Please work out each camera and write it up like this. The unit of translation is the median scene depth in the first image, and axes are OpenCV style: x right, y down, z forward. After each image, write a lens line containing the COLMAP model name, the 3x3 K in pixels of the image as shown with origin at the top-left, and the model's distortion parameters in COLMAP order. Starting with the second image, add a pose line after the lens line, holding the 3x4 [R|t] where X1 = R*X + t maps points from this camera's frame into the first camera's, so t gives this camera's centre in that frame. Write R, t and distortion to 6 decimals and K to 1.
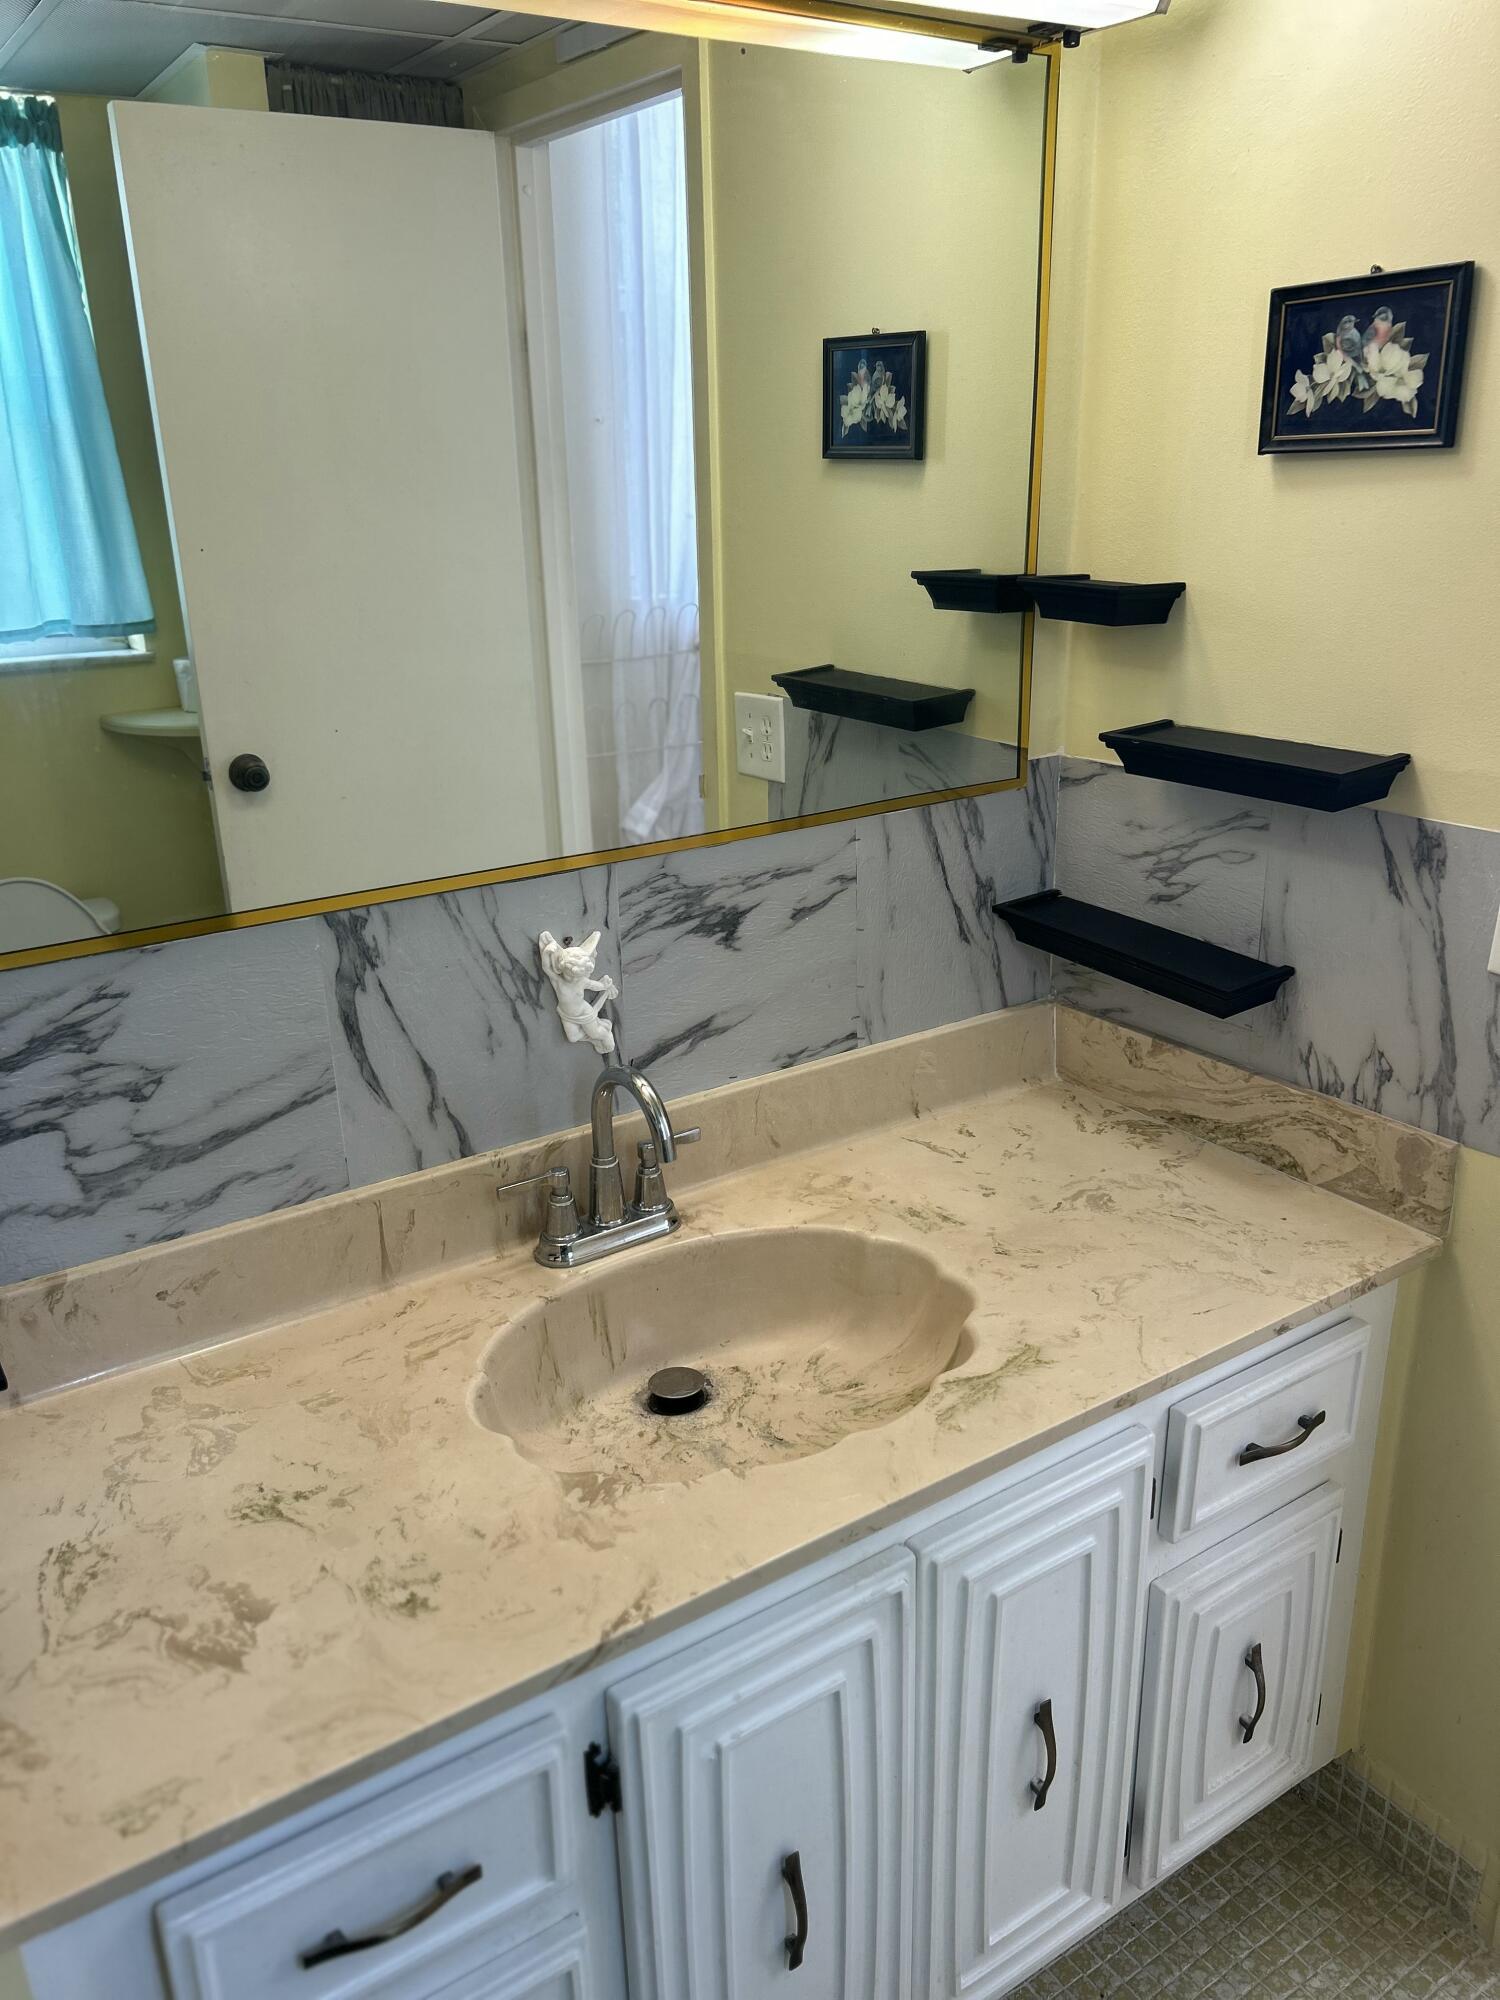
lens RADIAL K [[1519.0, 0, 736.8], [0, 1519.0, 1009.4], [0, 0, 1]] dist [0.055680, -0.056751]
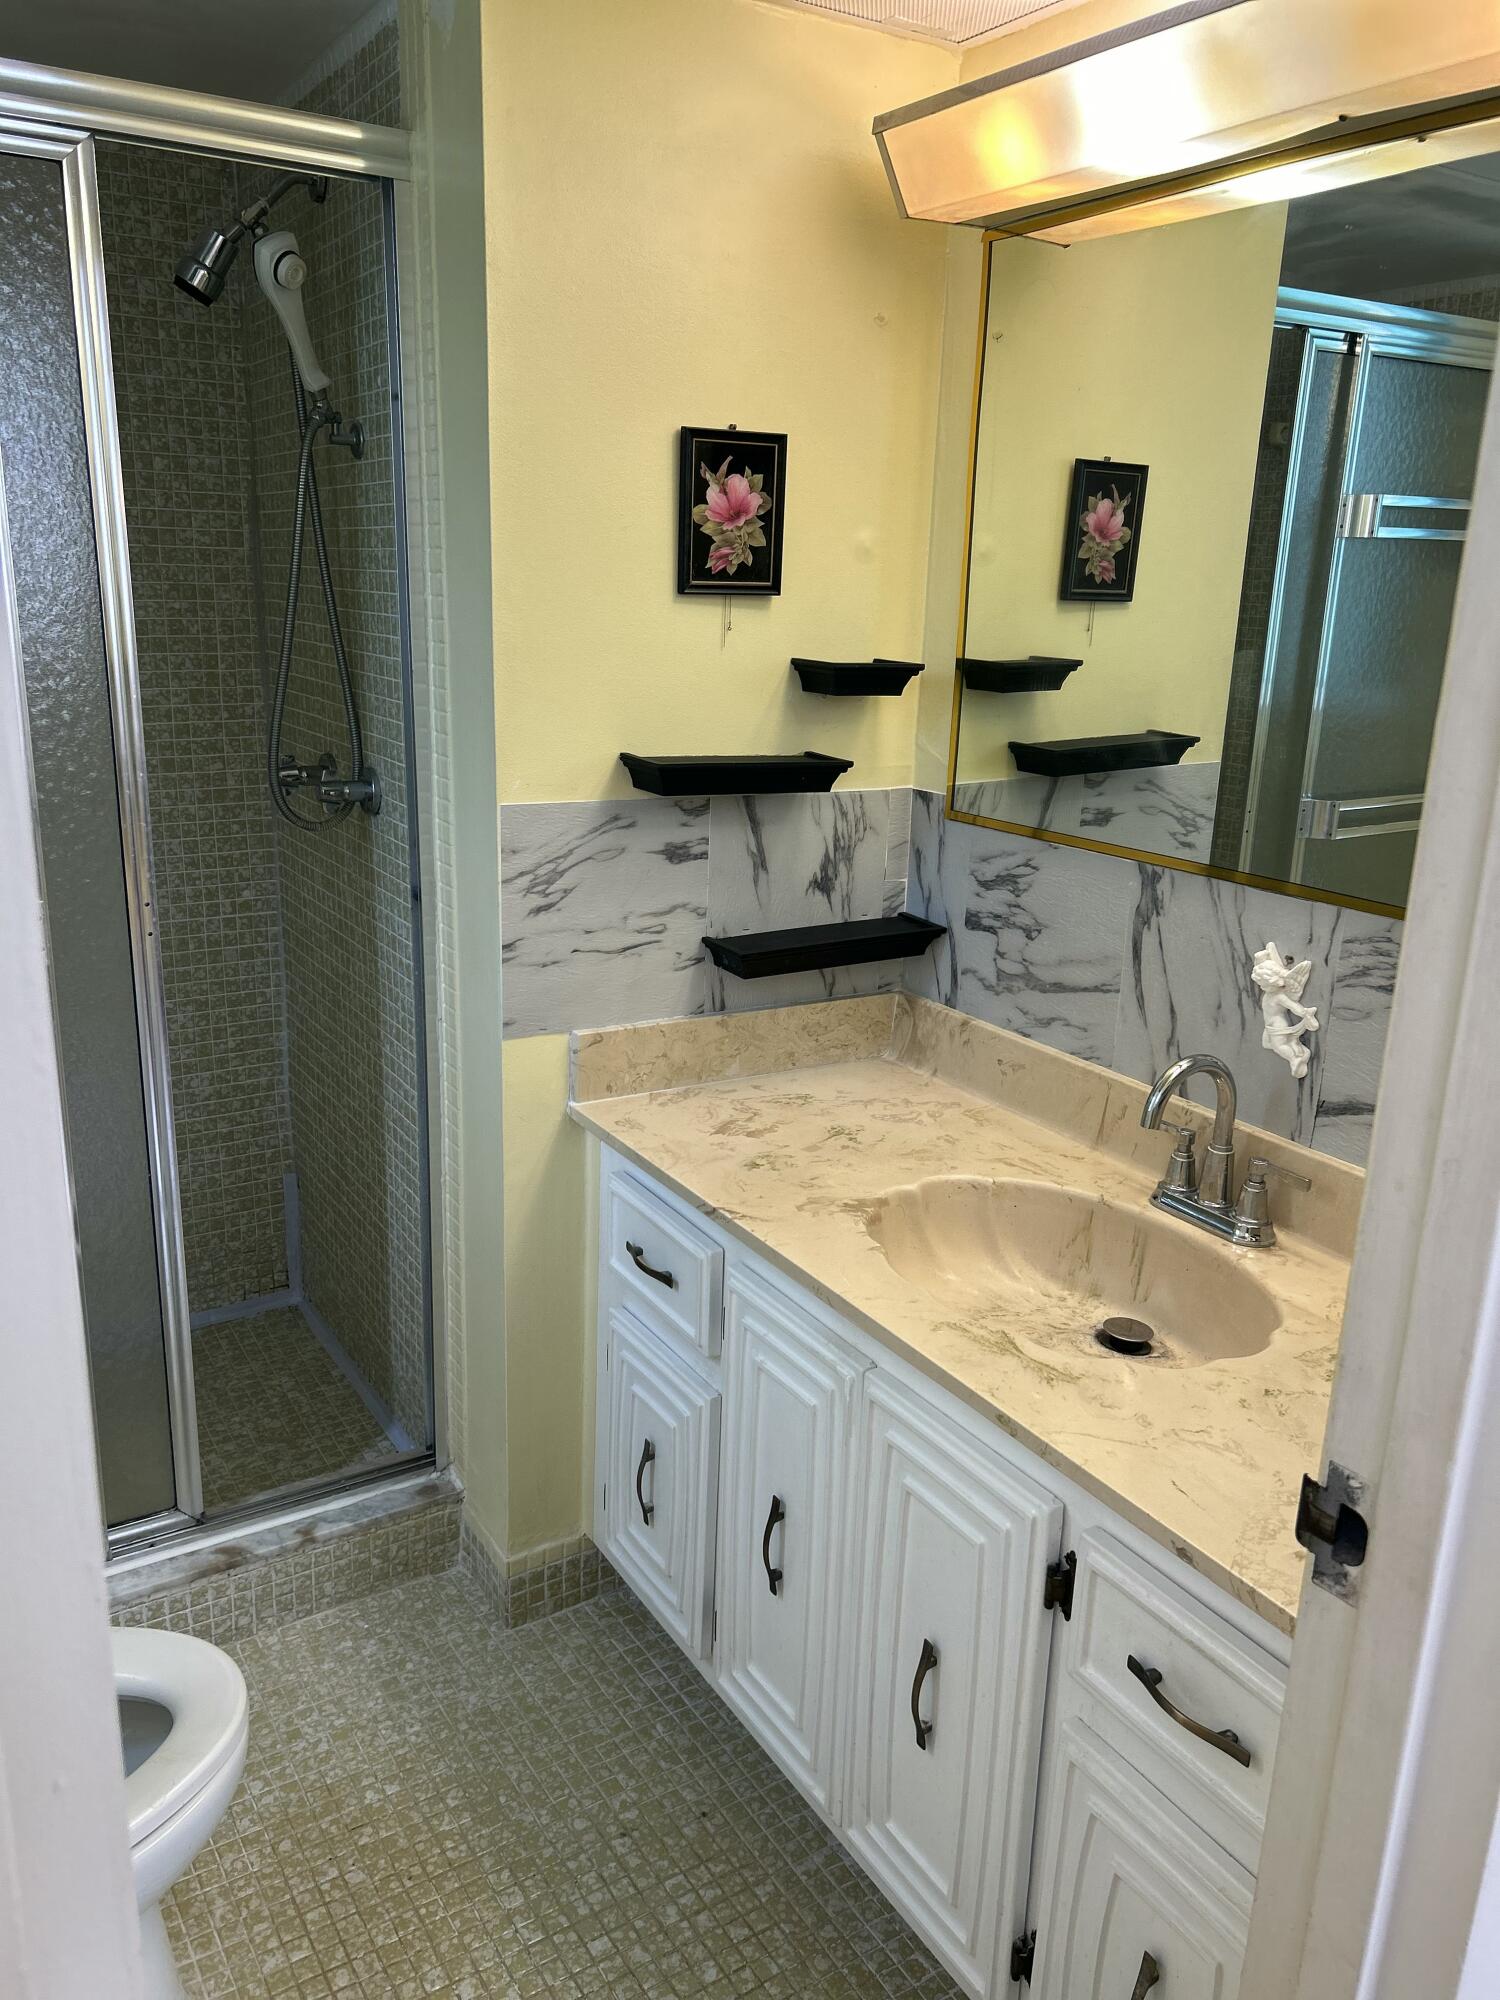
lens RADIAL K [[1519.0, 0, 746.7], [0, 1519.0, 1008.0], [0, 0, 1]] dist [0.055680, -0.056751]
pose [[-0.043829, 0.288273, -0.956545, 1.140982], [-0.364740, 0.886756, 0.283953, -0.215667], [0.930077, 0.361335, 0.066279, 0.654349]]
